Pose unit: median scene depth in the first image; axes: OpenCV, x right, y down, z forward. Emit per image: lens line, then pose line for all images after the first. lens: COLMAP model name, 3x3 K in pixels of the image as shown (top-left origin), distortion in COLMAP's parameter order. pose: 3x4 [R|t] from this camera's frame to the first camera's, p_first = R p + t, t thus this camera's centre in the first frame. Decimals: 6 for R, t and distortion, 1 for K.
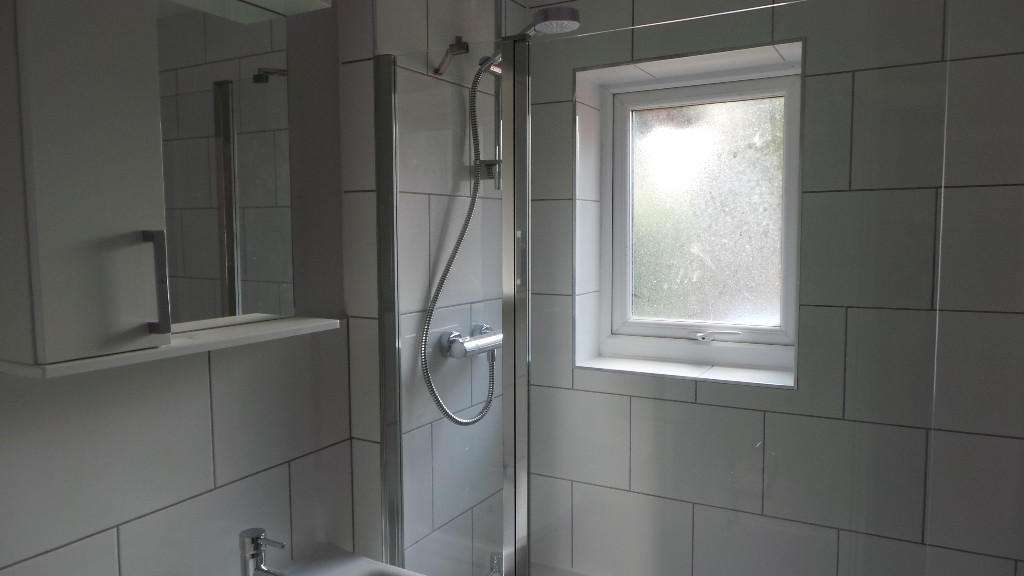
lens RADIAL K [[711.3, 0, 512.0], [0, 711.3, 288.0], [0, 0, 1]] dist [0.000287, 0.000087]
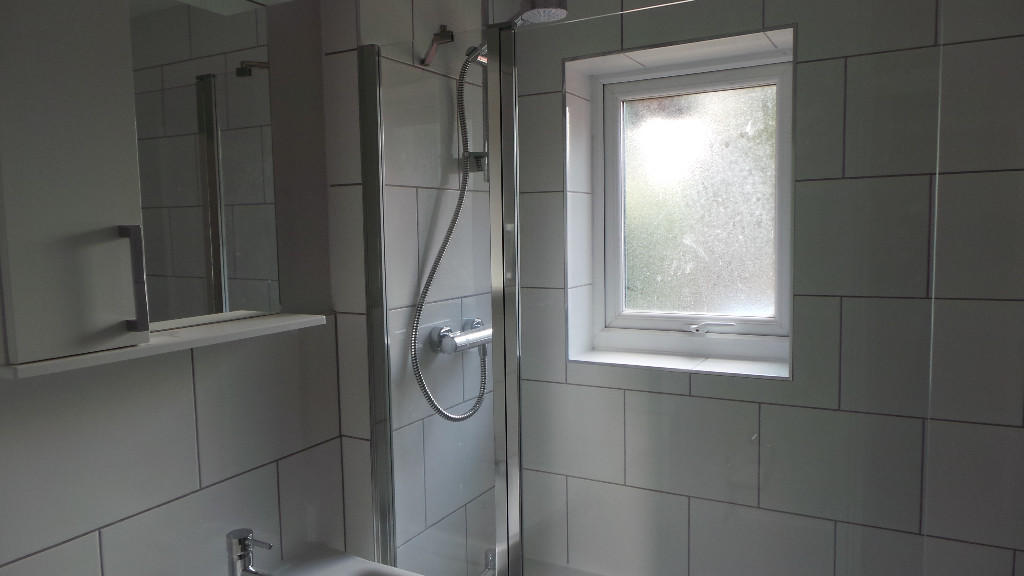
lens RADIAL K [[711.3, 0, 512.0], [0, 711.3, 288.0], [0, 0, 1]] dist [0.000287, 0.000087]
pose [[0.999903, -0.012974, 0.004995, 0.008132], [0.012945, 0.999899, 0.005793, 0.003268], [-0.005070, -0.005728, 0.999971, 0.013861]]
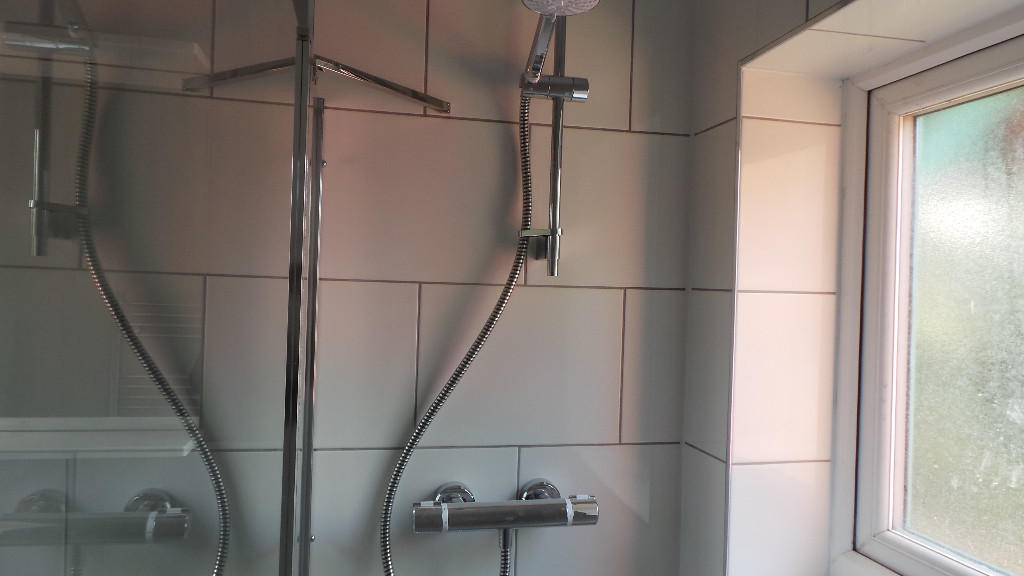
lens RADIAL K [[711.3, 0, 512.0], [0, 711.3, 288.0], [0, 0, 1]] dist [0.000287, 0.000087]
pose [[0.668049, 0.028863, -0.743558, 0.447691], [-0.089105, 0.995160, -0.041428, -0.102144], [0.738763, 0.093931, 0.667387, 0.579372]]
